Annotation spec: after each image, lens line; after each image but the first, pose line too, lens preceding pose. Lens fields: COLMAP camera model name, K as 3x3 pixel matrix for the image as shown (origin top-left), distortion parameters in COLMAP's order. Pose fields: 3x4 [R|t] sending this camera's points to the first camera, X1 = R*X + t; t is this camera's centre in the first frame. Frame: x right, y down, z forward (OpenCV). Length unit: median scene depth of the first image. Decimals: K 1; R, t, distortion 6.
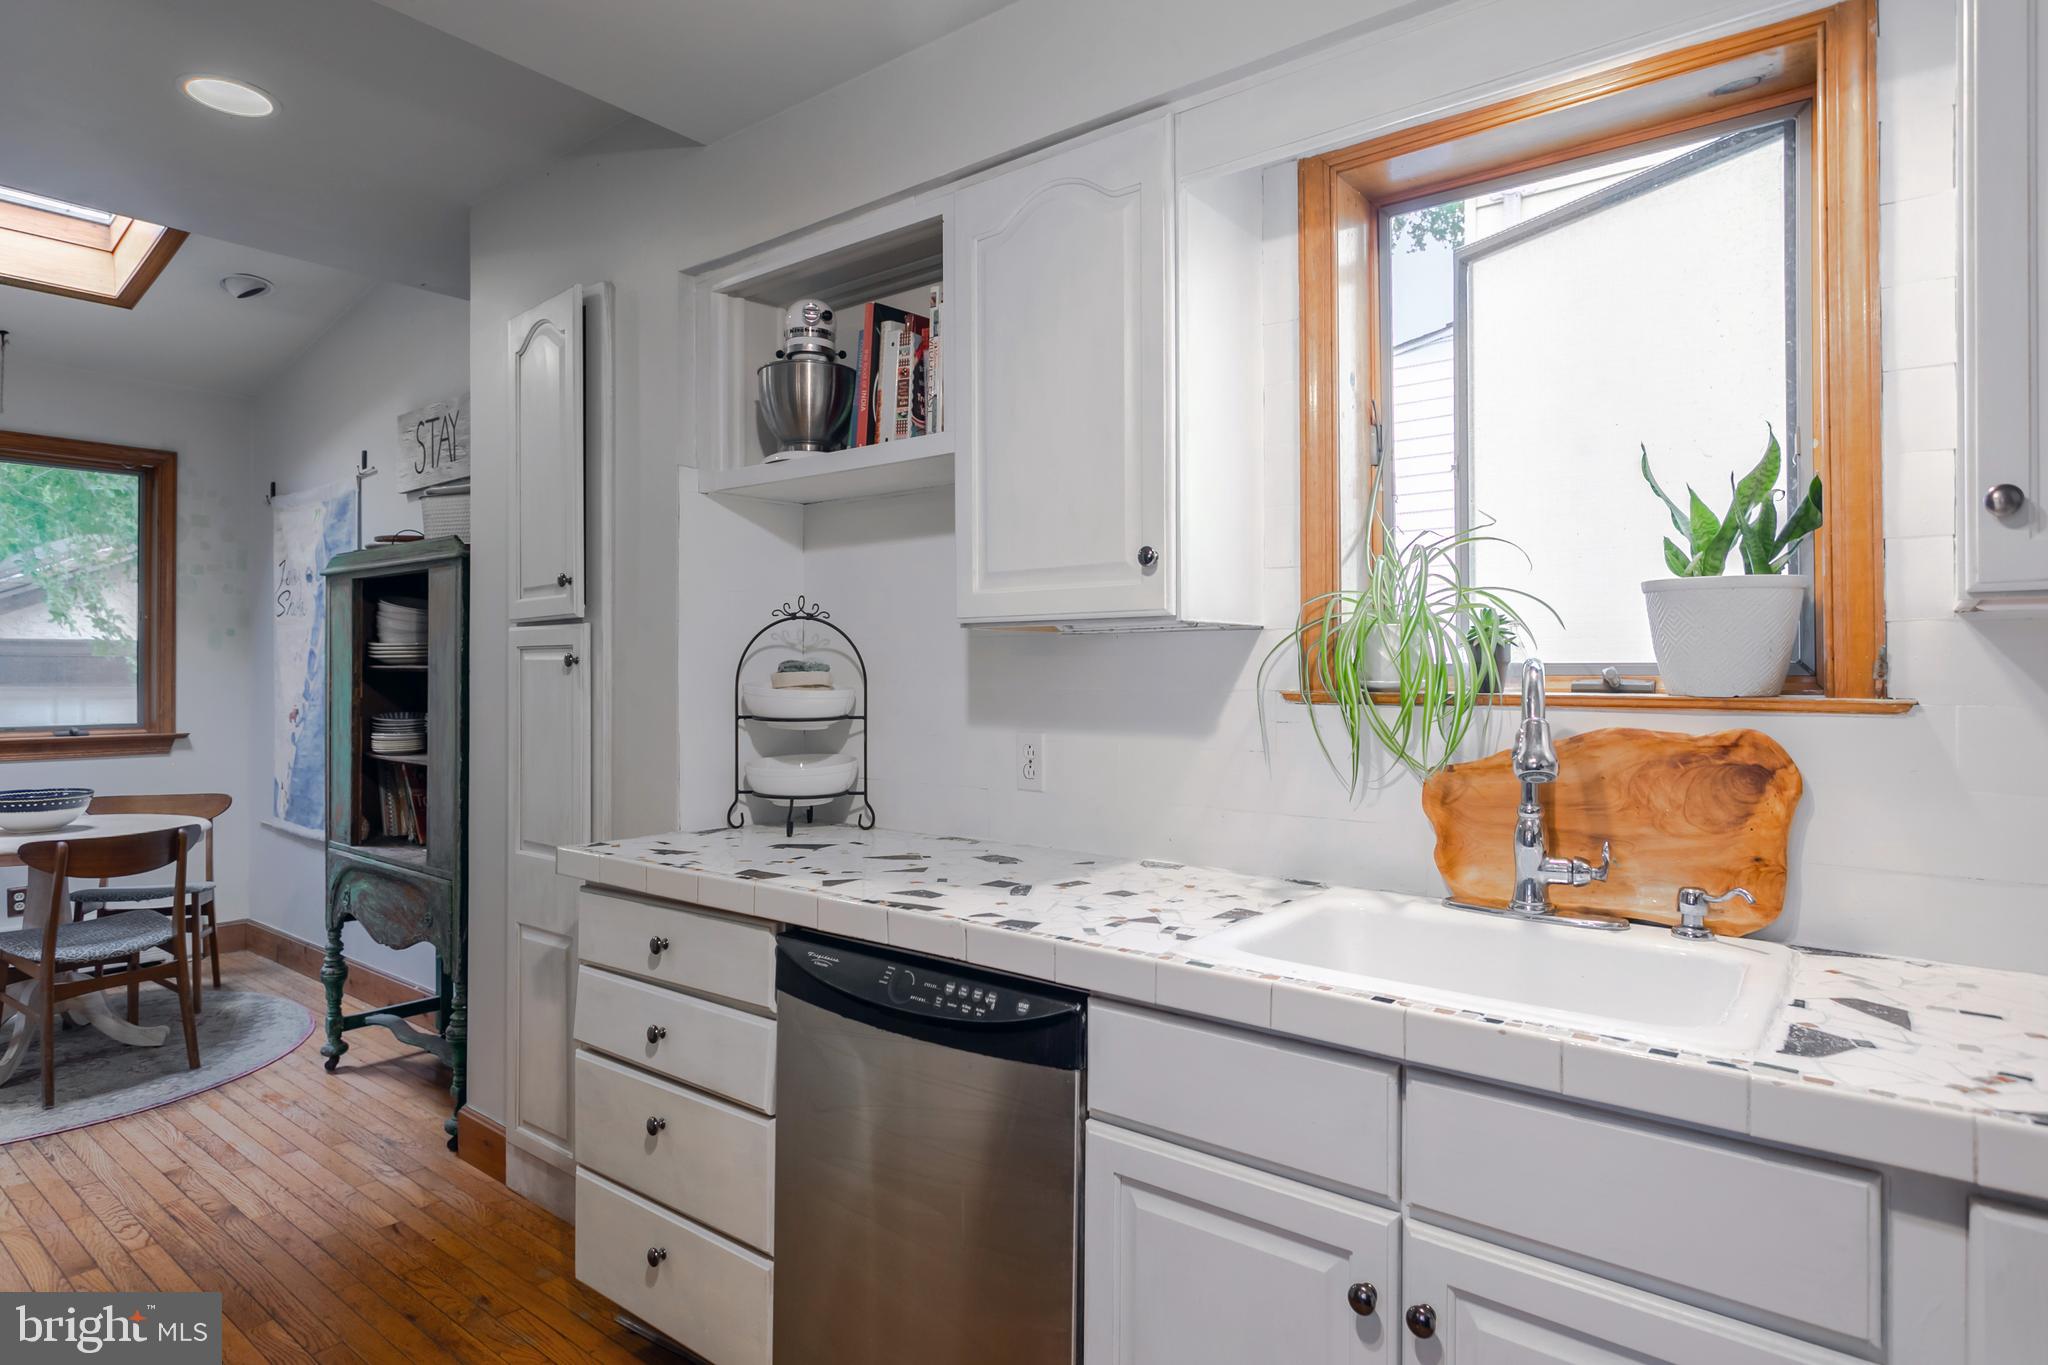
lens RADIAL K [[1150.9, 0, 983.3], [0, 1150.9, 668.1], [0, 0, 1]] dist [-0.002142, 0.002248]
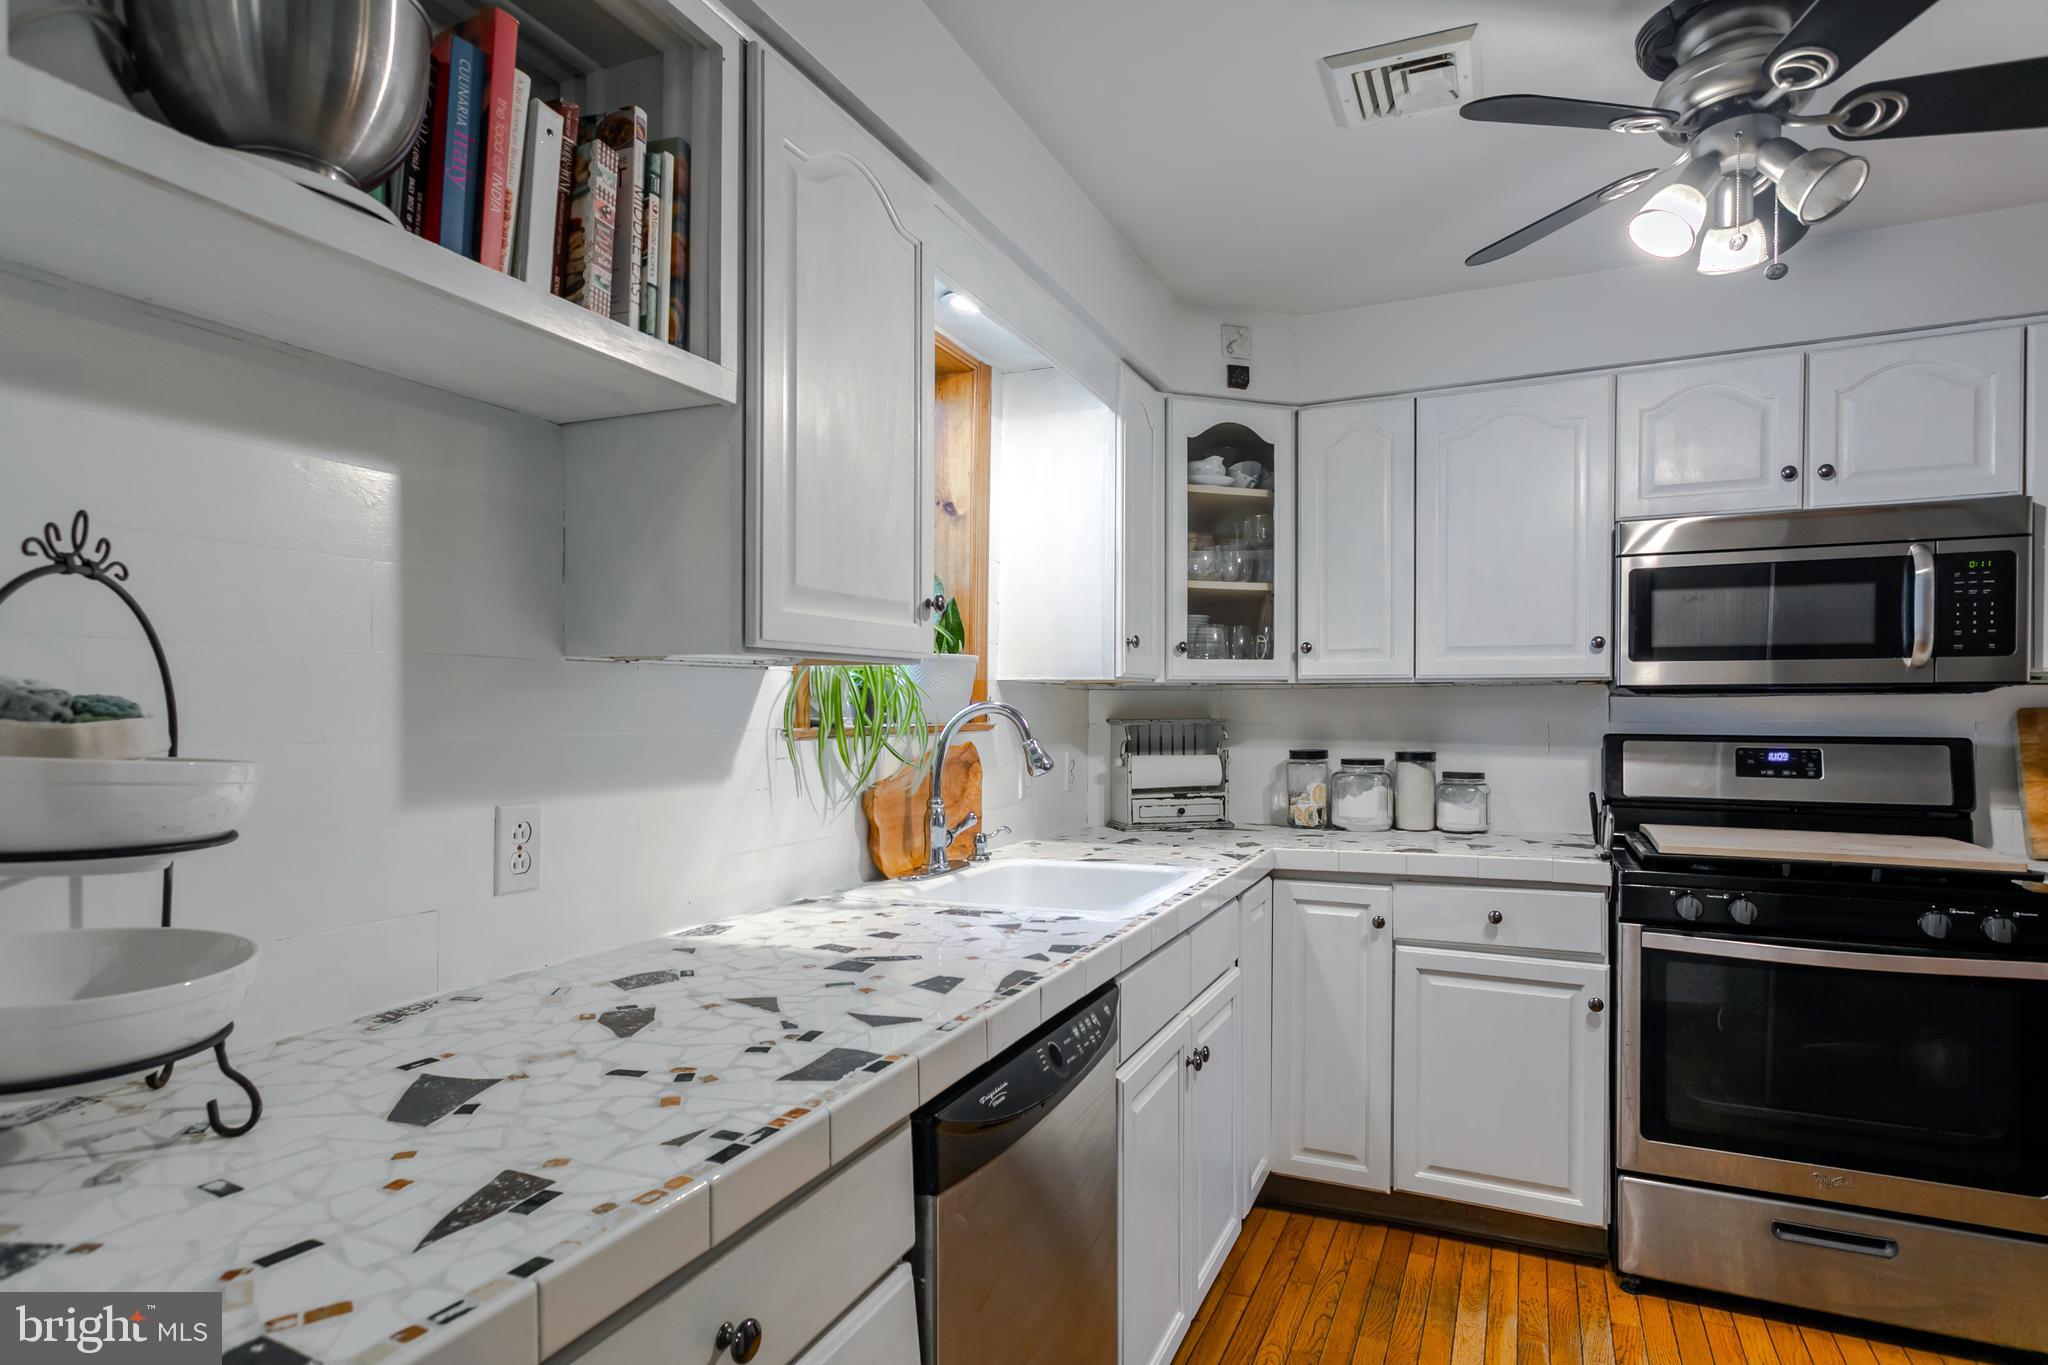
lens RADIAL K [[1094.8, 0, 985.8], [0, 1094.8, 698.6], [0, 0, 1]] dist [-0.001319, 0.001636]
pose [[-0.249800, 0.004935, 0.968285, -0.929746], [-0.004006, 0.999973, -0.006130, -0.002603], [-0.968289, -0.005411, -0.249774, 1.309805]]
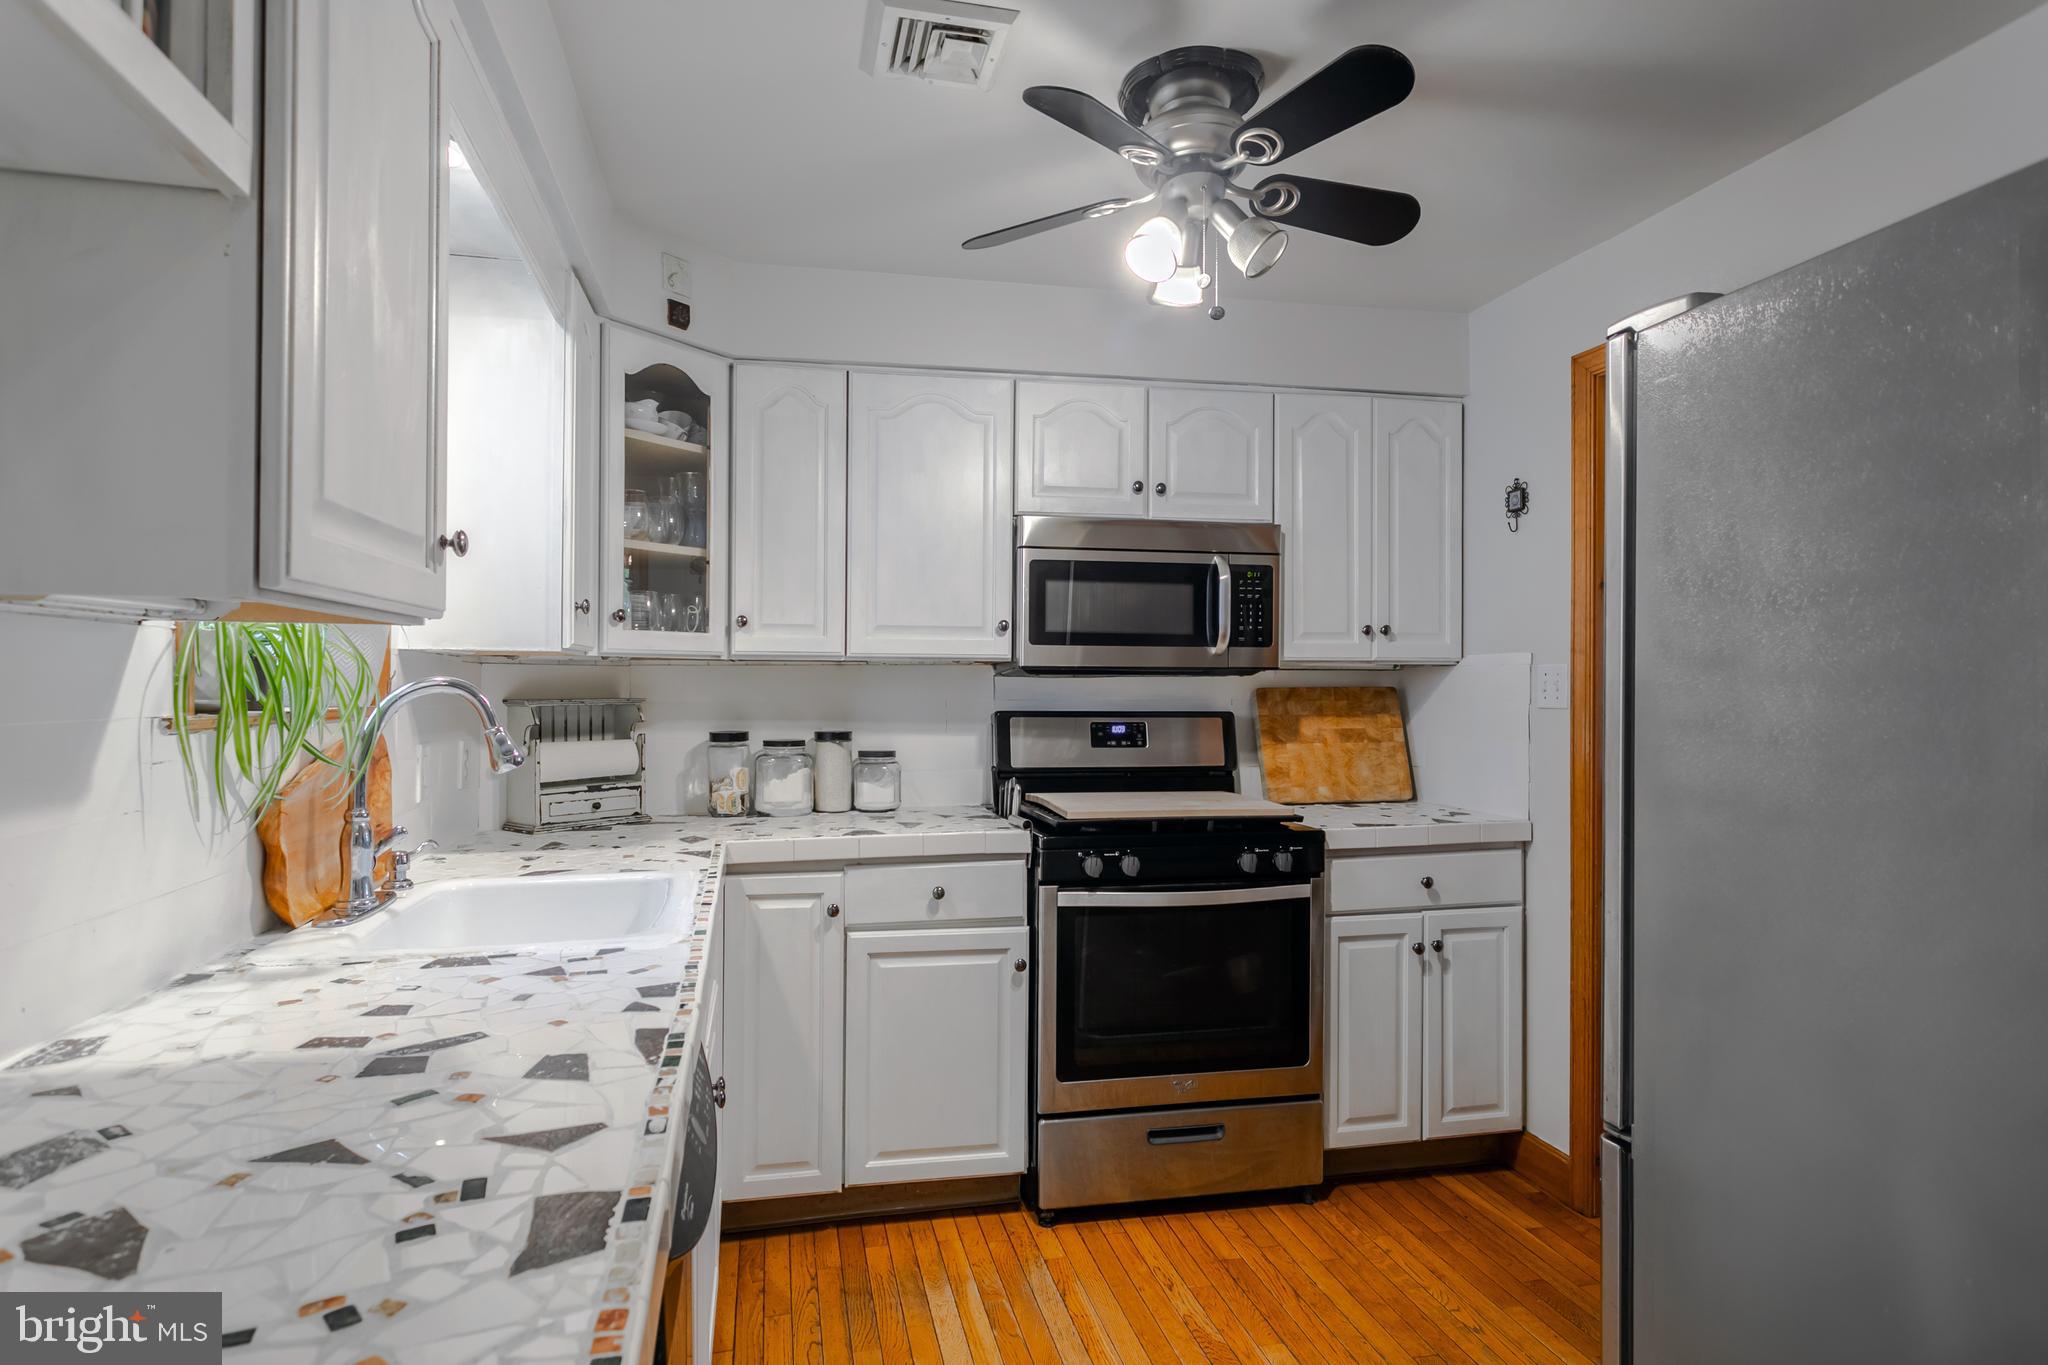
lens RADIAL K [[1150.9, 0, 983.3], [0, 1150.9, 668.1], [0, 0, 1]] dist [-0.002142, 0.002248]
pose [[-0.775069, 0.004475, 0.631861, -0.699179], [-0.007825, 0.999830, -0.016680, -0.001777], [-0.631829, -0.017873, -0.774902, 1.478756]]
